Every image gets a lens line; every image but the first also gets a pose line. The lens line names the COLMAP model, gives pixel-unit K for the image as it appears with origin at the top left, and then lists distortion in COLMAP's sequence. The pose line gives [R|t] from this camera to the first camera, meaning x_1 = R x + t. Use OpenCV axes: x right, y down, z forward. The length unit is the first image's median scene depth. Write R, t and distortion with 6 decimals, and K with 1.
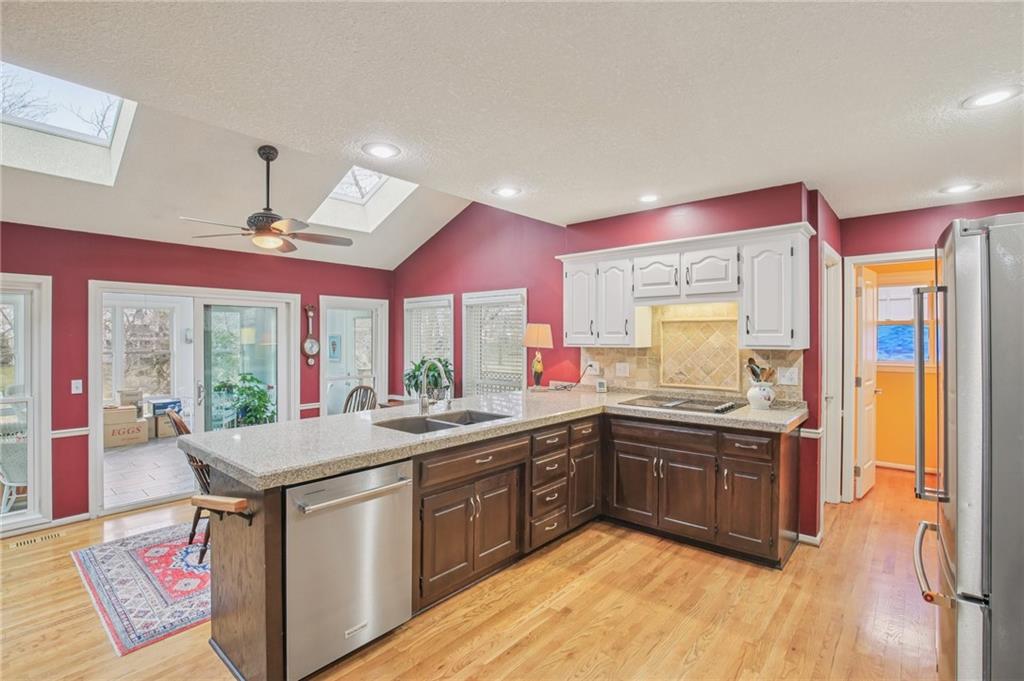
lens RADIAL K [[475.4, 0, 519.6], [0, 475.4, 338.7], [0, 0, 1]] dist [-0.034431, 0.009989]
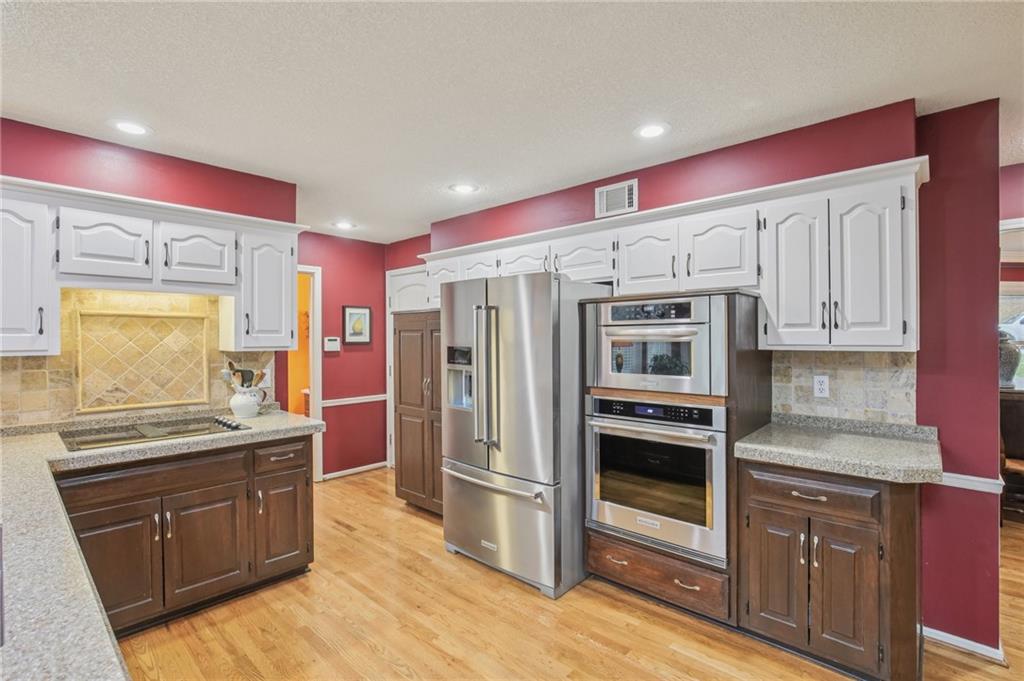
lens RADIAL K [[475.4, 0, 502.2], [0, 475.4, 342.3], [0, 0, 1]] dist [-0.034431, 0.009989]
pose [[0.051145, -0.010756, 0.998633, -0.332501], [0.000366, 0.999942, 0.010751, -0.004141], [-0.998691, -0.000184, 0.051146, 0.428349]]
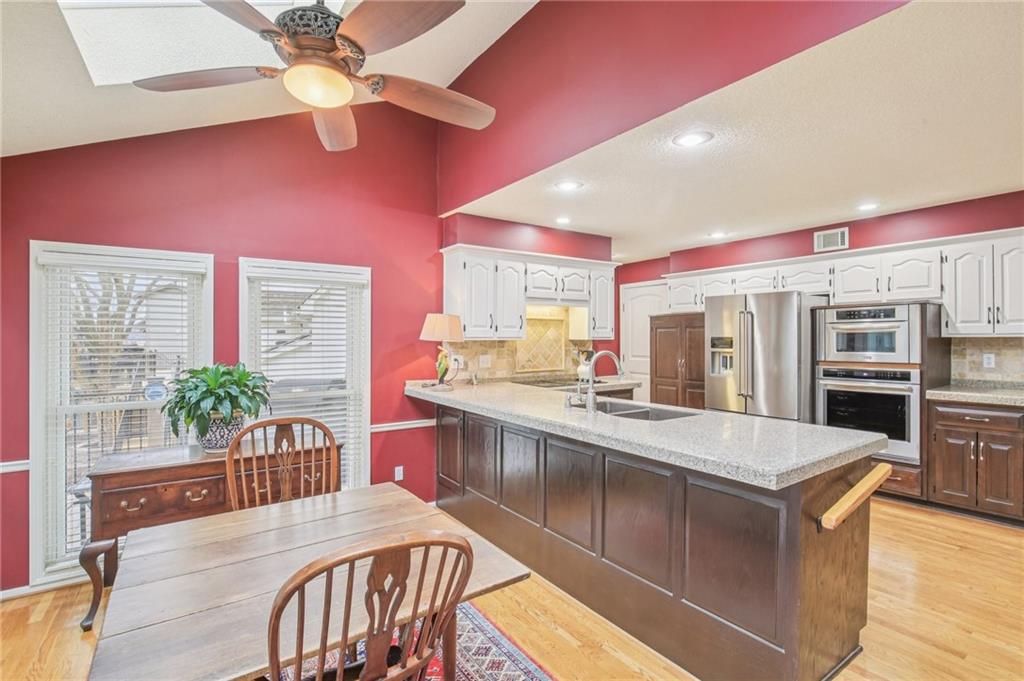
lens RADIAL K [[475.4, 0, 509.8], [0, 475.4, 345.6], [0, 0, 1]] dist [-0.034431, 0.009989]
pose [[0.278275, -0.015350, 0.960379, -0.933728], [0.001554, 0.999878, 0.015531, 0.014953], [-0.960500, -0.002829, 0.278265, 0.747177]]
